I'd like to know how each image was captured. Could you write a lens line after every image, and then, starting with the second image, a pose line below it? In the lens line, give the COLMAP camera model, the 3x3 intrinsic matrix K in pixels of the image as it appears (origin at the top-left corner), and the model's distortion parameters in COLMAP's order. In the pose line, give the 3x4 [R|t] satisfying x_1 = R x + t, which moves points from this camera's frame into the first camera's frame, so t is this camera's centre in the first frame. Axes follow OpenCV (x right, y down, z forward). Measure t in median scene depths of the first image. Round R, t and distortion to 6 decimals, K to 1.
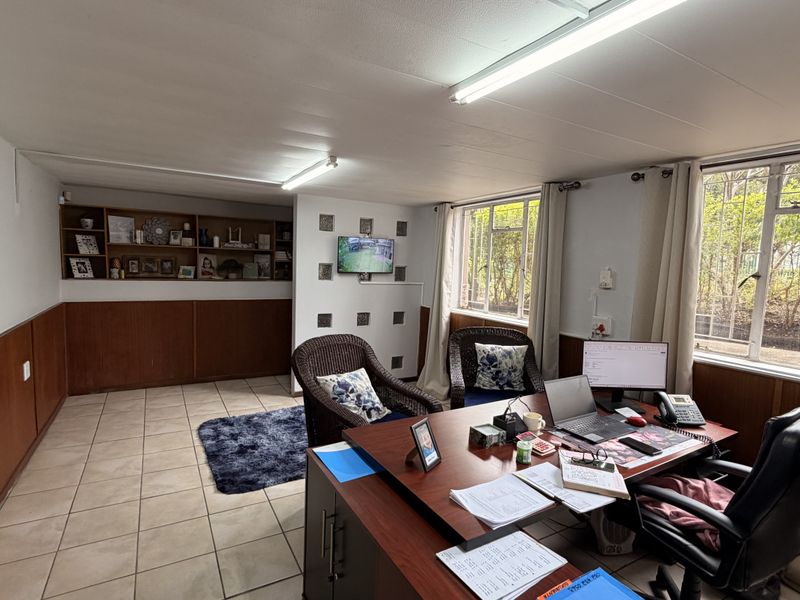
lens RADIAL K [[423.9, 0, 398.4], [0, 423.9, 301.0], [0, 0, 1]] dist [0.002162, 0.000659]
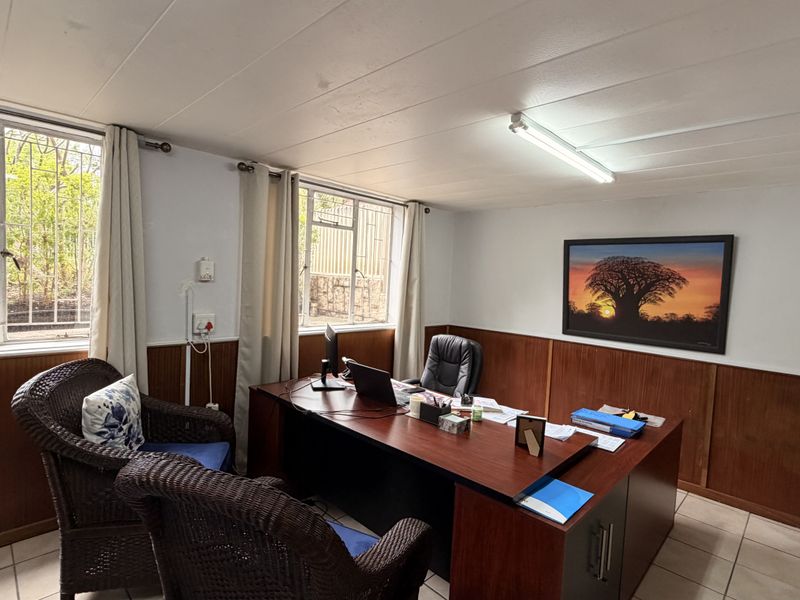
lens RADIAL K [[423.9, 0, 398.4], [0, 423.9, 301.0], [0, 0, 1]] dist [0.002162, 0.000659]
pose [[-0.268611, -0.119792, 0.955771, -0.327577], [0.015257, 0.991583, 0.128569, -0.066549], [-0.963128, 0.049117, -0.264522, 0.585662]]
